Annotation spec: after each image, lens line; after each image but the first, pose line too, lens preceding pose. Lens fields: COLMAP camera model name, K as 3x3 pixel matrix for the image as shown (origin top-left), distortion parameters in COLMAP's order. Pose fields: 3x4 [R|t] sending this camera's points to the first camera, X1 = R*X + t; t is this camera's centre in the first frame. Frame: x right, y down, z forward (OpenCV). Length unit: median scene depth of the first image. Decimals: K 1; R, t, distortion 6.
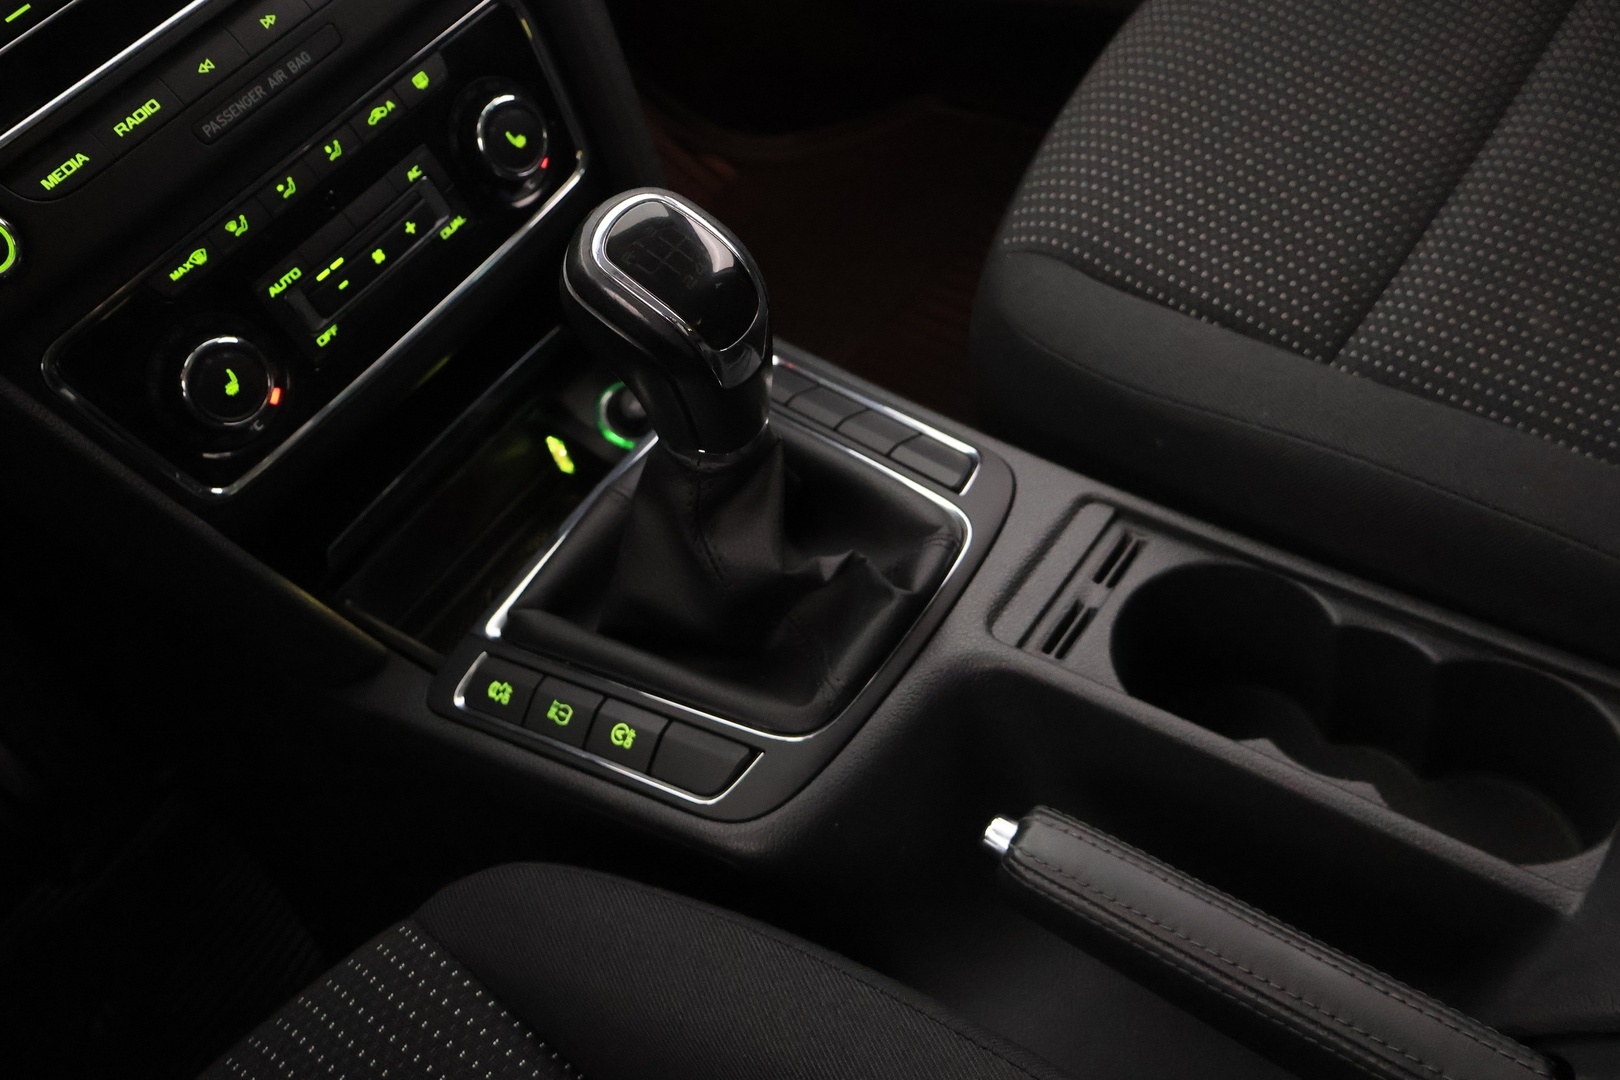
lens RADIAL K [[1392.1, 0, 810.0], [0, 1392.1, 540.0], [0, 0, 1]] dist [0.013644, -0.008516]
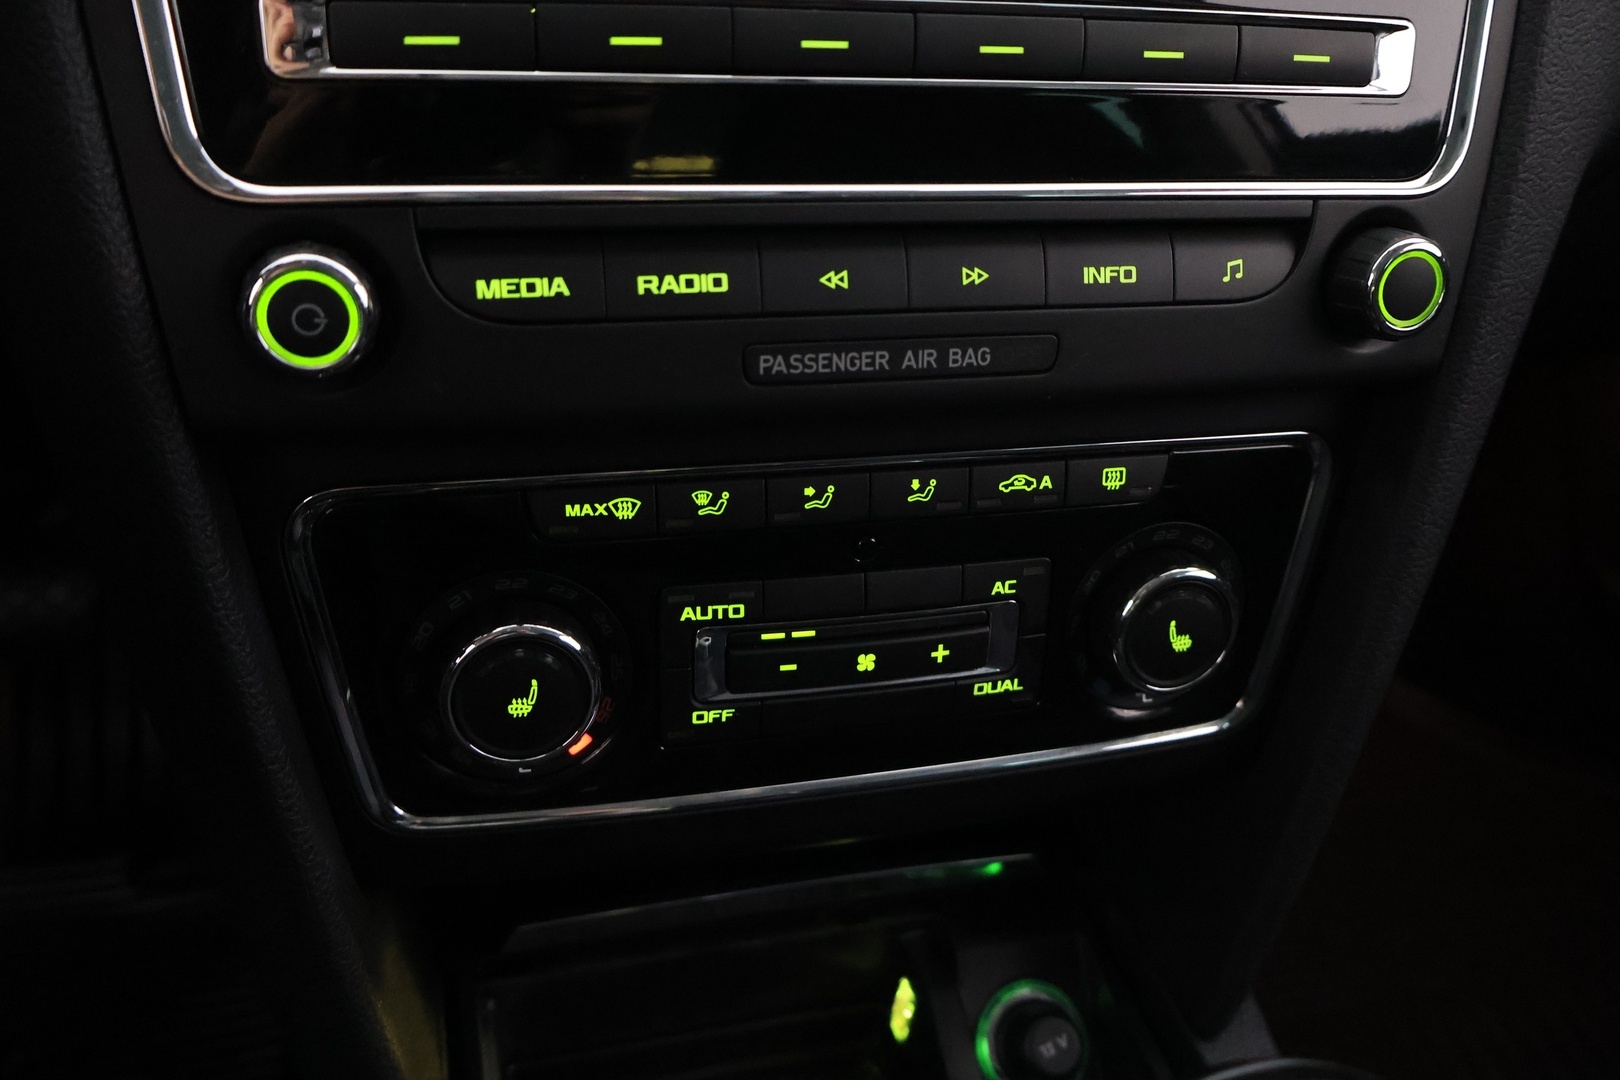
lens RADIAL K [[1402.3, 0, 810.0], [0, 1402.3, 540.0], [0, 0, 1]] dist [0.013285, 0.001241]
pose [[0.734921, 0.600845, -0.314446, -0.188170], [-0.650025, 0.756290, -0.074114, -0.200075], [0.193281, 0.258866, 0.946378, 0.463395]]
